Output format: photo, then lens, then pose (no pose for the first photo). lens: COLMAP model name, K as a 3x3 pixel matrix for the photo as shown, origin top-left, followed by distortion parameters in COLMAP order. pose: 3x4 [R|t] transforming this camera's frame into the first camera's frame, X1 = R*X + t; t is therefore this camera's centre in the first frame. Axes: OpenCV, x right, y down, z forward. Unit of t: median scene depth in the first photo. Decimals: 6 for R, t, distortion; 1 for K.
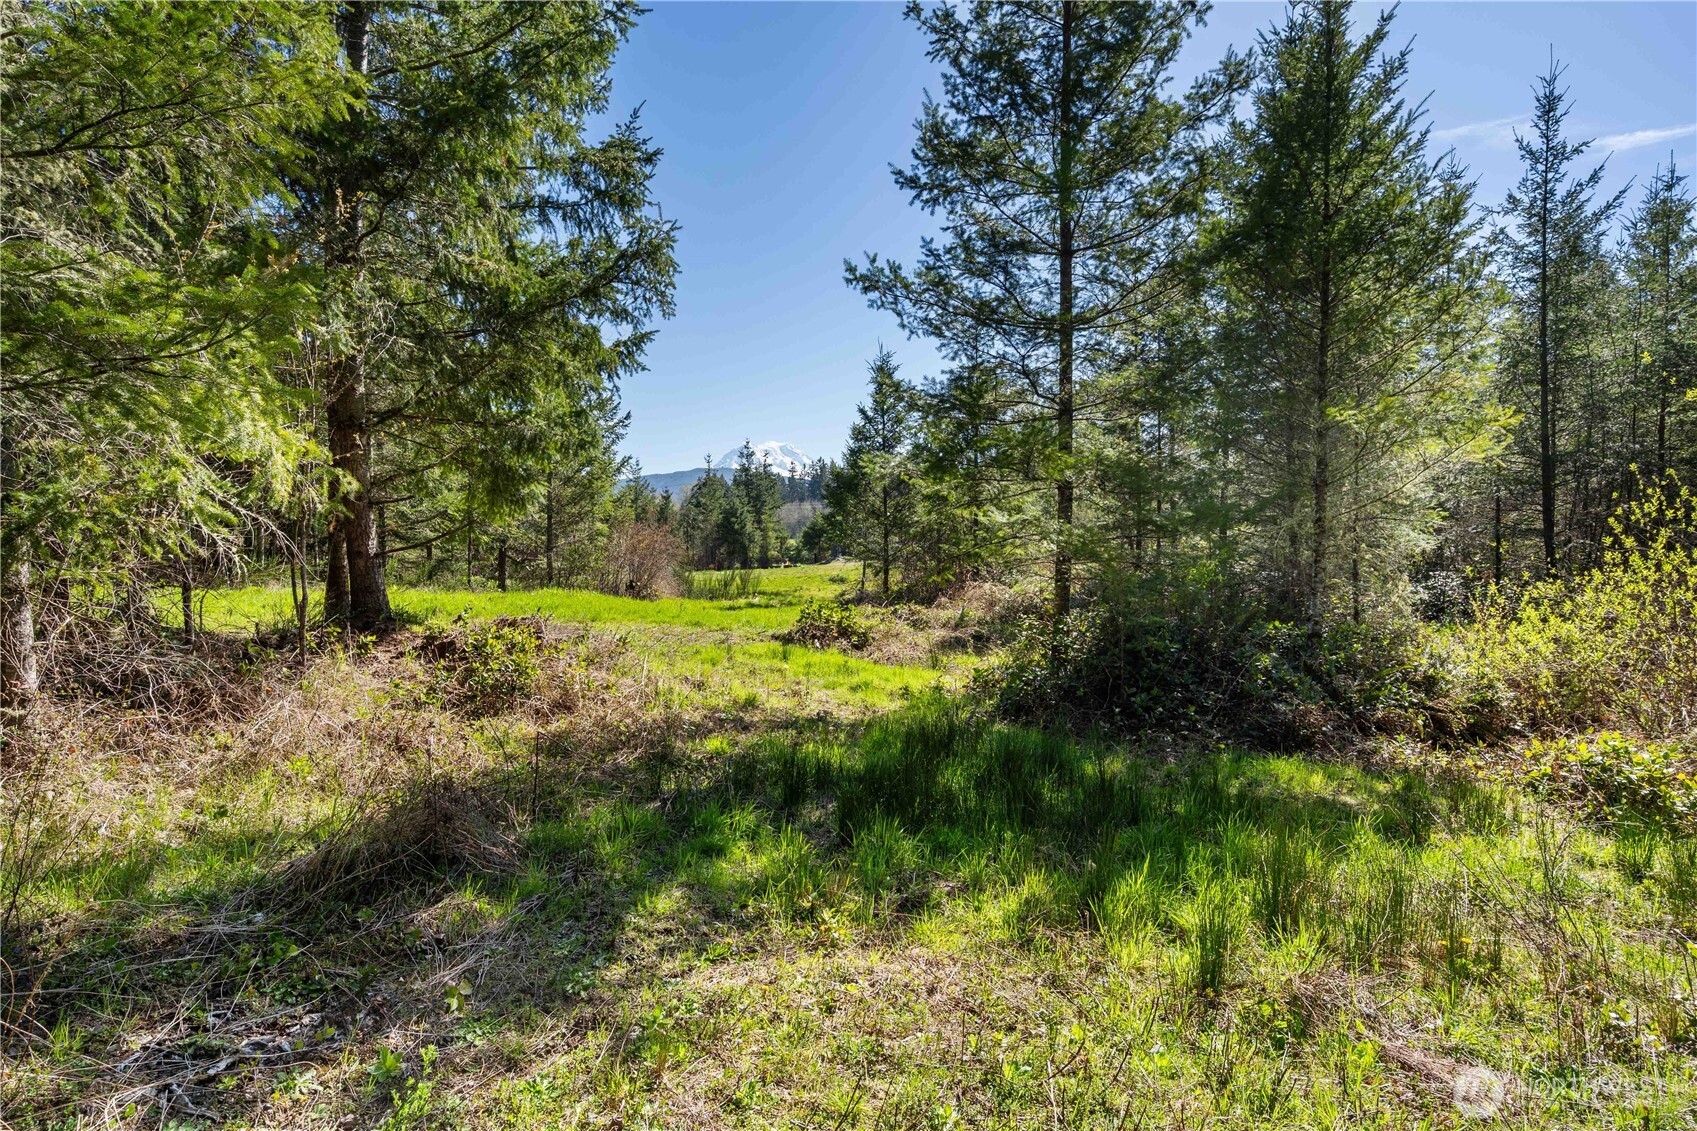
lens RADIAL K [[975.1, 0, 839.1], [0, 975.1, 563.3], [0, 0, 1]] dist [-0.000387, 0.000044]
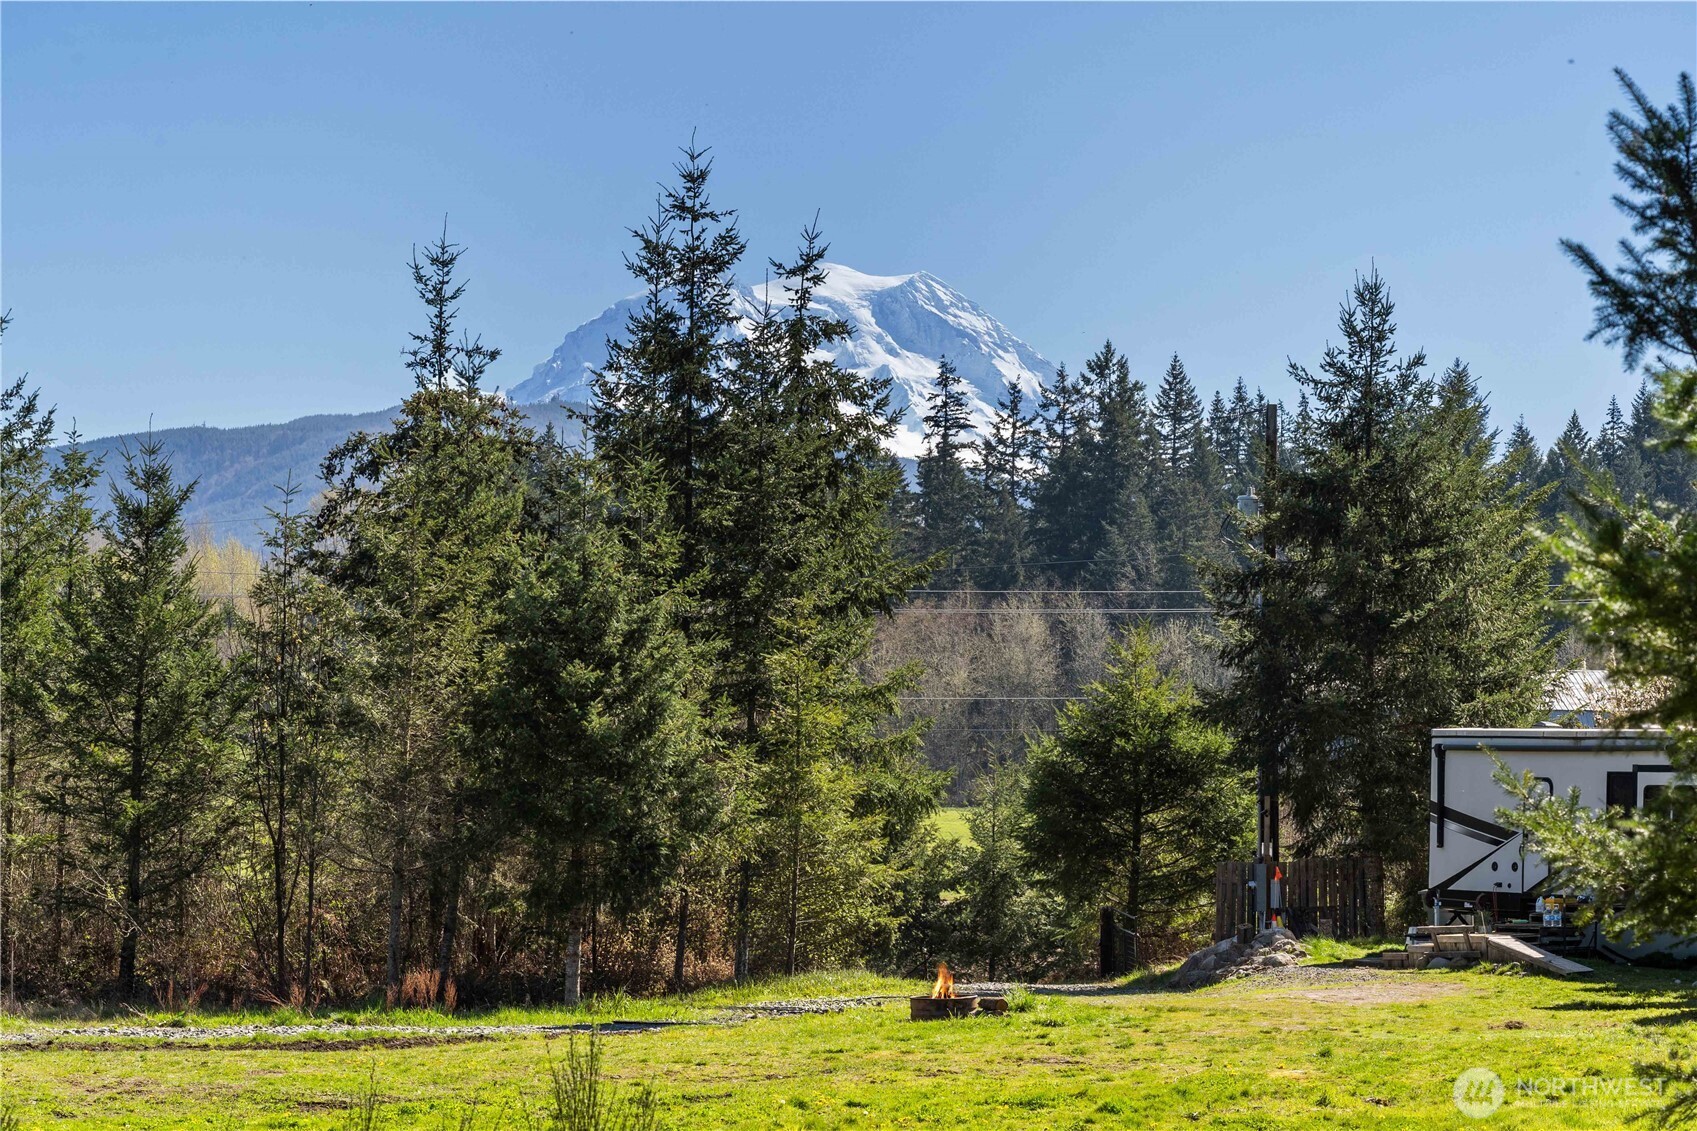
lens RADIAL K [[5397.4, 0, 848.7], [0, 5397.4, 566.0], [0, 0, 1]] dist [-0.052876, 0.000000]
pose [[0.997575, 0.027296, -0.064021, -0.013382], [-0.031688, 0.997140, -0.068611, -0.005301], [0.061965, 0.070473, 0.995587, 0.160368]]
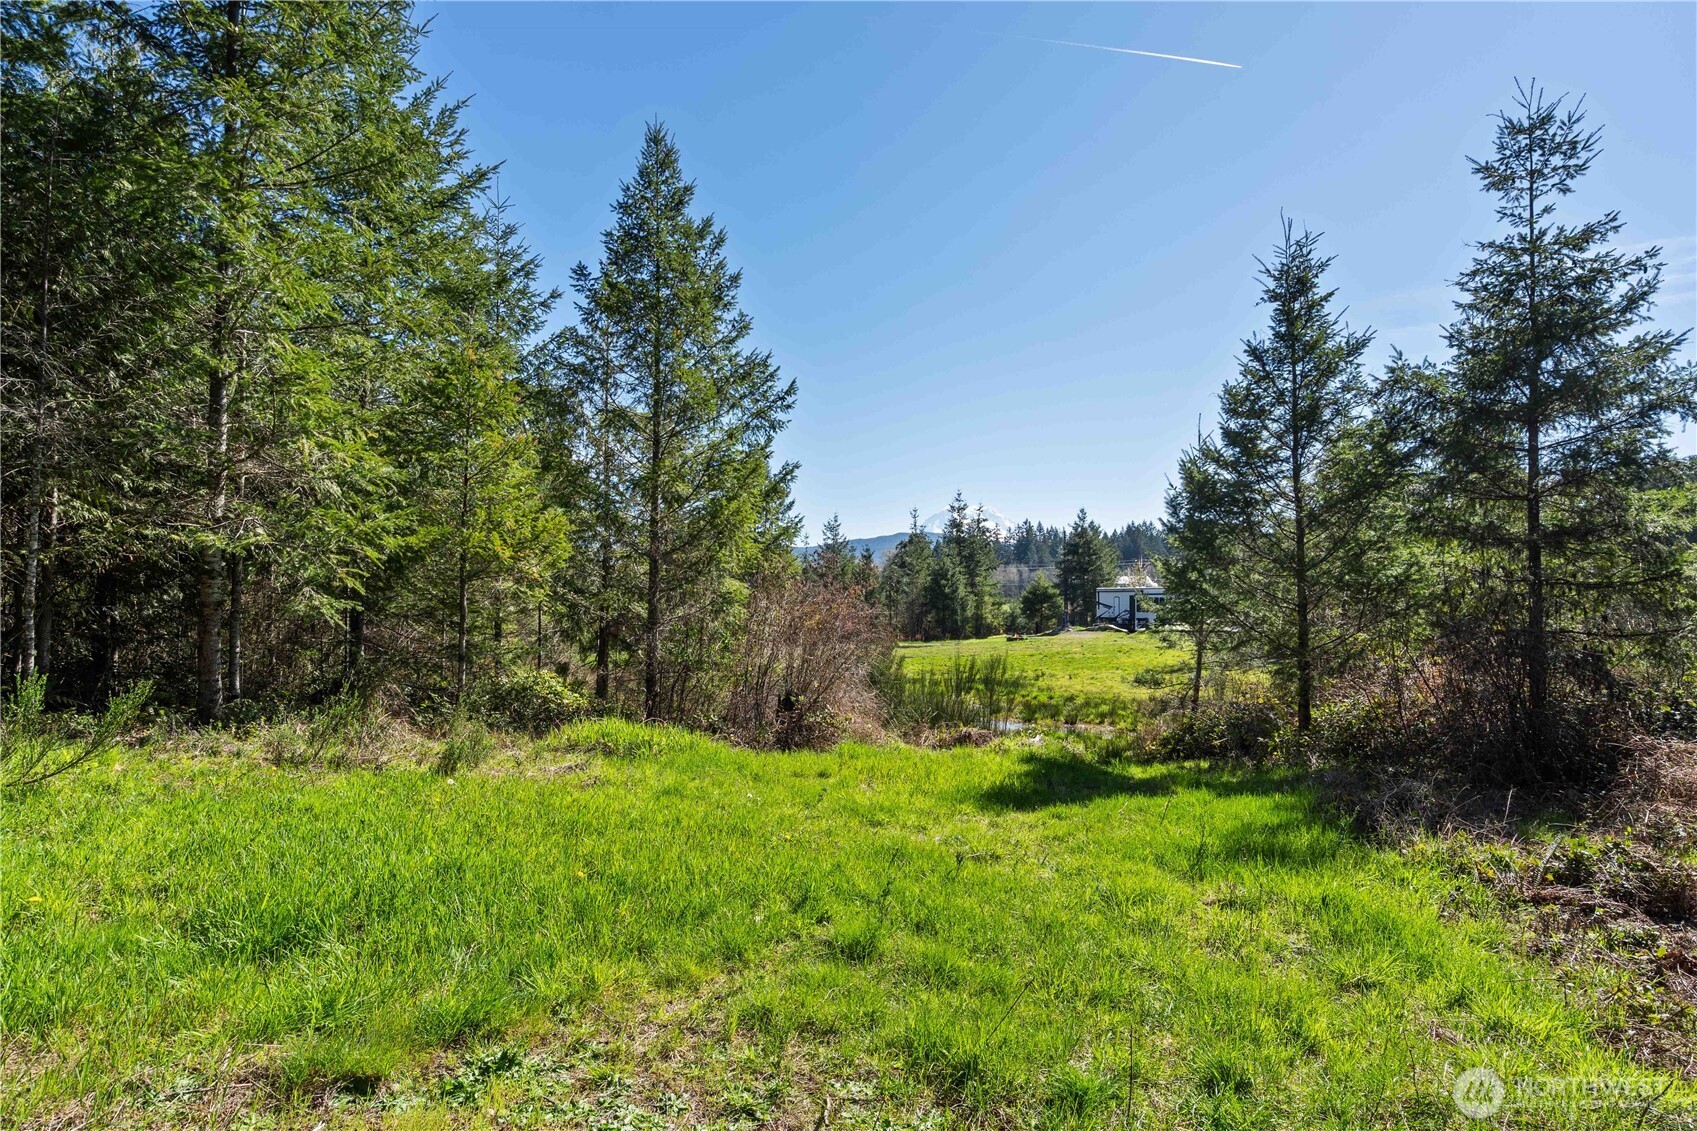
lens RADIAL K [[975.1, 0, 845.5], [0, 975.1, 568.9], [0, 0, 1]] dist [-0.000387, 0.000044]
pose [[0.980221, 0.001243, -0.197900, -0.021493], [-0.013145, 0.998181, -0.058841, -0.004550], [0.197467, 0.060279, 0.978455, 0.131658]]
